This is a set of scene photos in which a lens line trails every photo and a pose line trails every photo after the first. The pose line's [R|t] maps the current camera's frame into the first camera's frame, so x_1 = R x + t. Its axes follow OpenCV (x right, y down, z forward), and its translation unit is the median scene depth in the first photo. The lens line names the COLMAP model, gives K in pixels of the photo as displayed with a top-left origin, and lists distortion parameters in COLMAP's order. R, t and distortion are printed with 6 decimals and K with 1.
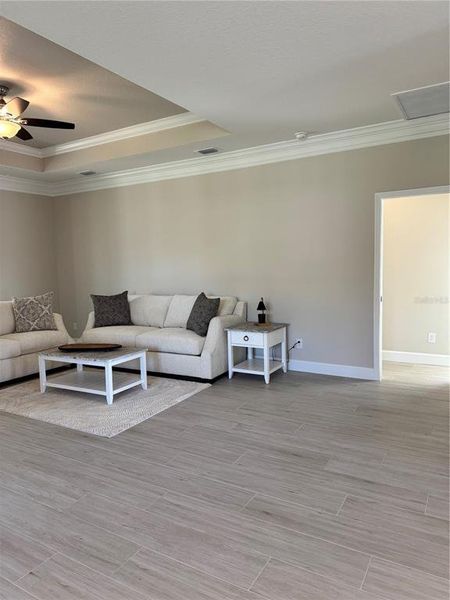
lens RADIAL K [[420.0, 0, 220.6], [0, 420.0, 300.8], [0, 0, 1]] dist [0.061511, -0.071521]
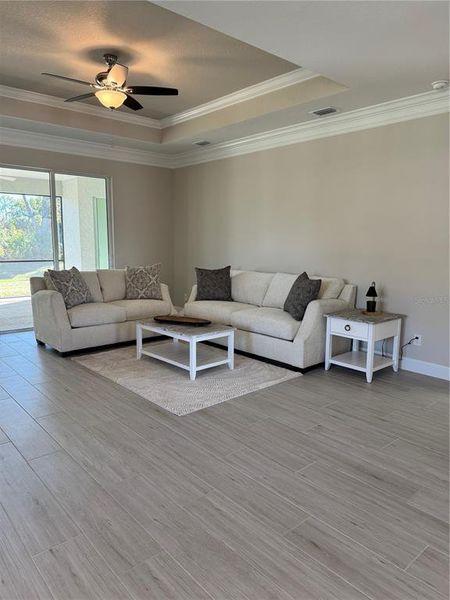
lens RADIAL K [[420.0, 0, 224.2], [0, 420.0, 297.7], [0, 0, 1]] dist [0.061511, -0.071521]
pose [[0.950112, 0.079377, -0.301641, 0.074566], [-0.063964, 0.996107, 0.060652, -0.009146], [0.305281, -0.038332, 0.951491, 0.085523]]
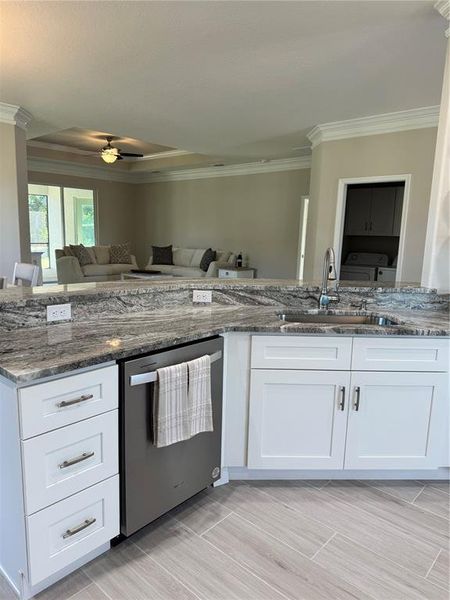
lens RADIAL K [[420.0, 0, 221.9], [0, 420.0, 302.6], [0, 0, 1]] dist [0.061511, -0.071521]
pose [[0.977531, 0.087773, -0.191650, 0.382145], [-0.073030, 0.993895, 0.082696, 0.062836], [0.197739, -0.066842, 0.977973, -0.757295]]
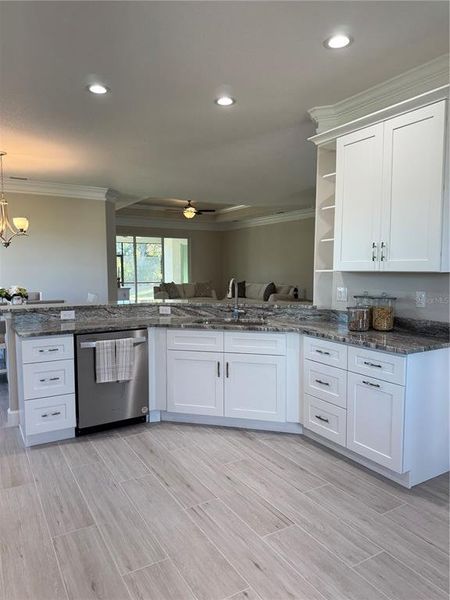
lens RADIAL K [[420.0, 0, 226.0], [0, 420.0, 299.5], [0, 0, 1]] dist [0.061511, -0.071521]
pose [[0.877760, 0.063298, -0.474900, 0.768074], [-0.067289, 0.997696, 0.008610, 0.063746], [0.474351, 0.024398, 0.879997, -0.930722]]
